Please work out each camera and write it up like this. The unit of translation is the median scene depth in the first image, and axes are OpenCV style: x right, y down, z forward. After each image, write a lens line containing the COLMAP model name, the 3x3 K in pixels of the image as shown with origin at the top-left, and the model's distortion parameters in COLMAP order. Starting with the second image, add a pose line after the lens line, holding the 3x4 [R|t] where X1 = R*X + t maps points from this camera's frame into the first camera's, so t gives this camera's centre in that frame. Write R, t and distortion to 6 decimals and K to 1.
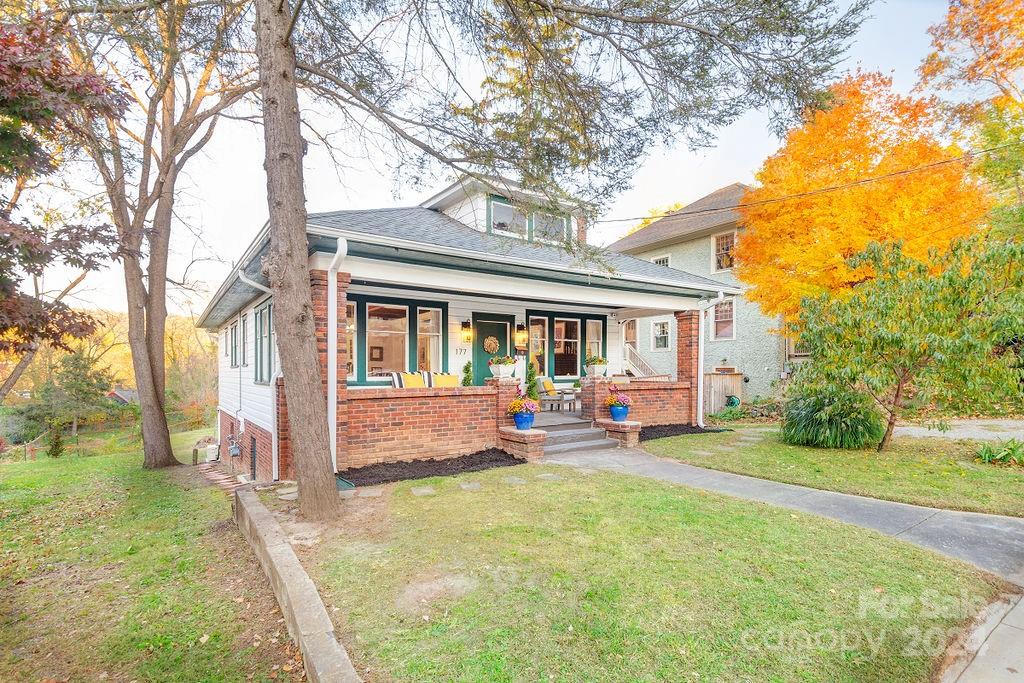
lens RADIAL K [[486.2, 0, 503.0], [0, 486.2, 350.0], [0, 0, 1]] dist [0.000203, -0.000122]
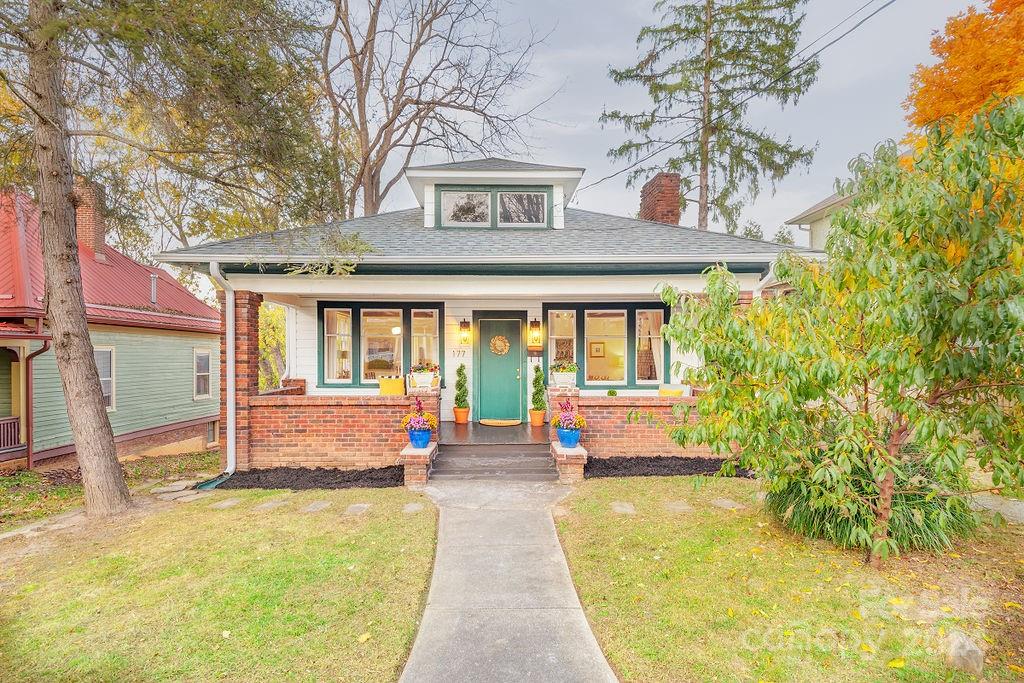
lens RADIAL K [[486.2, 0, 510.8], [0, 486.2, 345.9], [0, 0, 1]] dist [0.000203, -0.000122]
pose [[0.840348, -0.009140, -0.541971, 0.647626], [0.021384, 0.999638, 0.016298, -0.031824], [0.541626, -0.025286, 0.840239, 0.343359]]
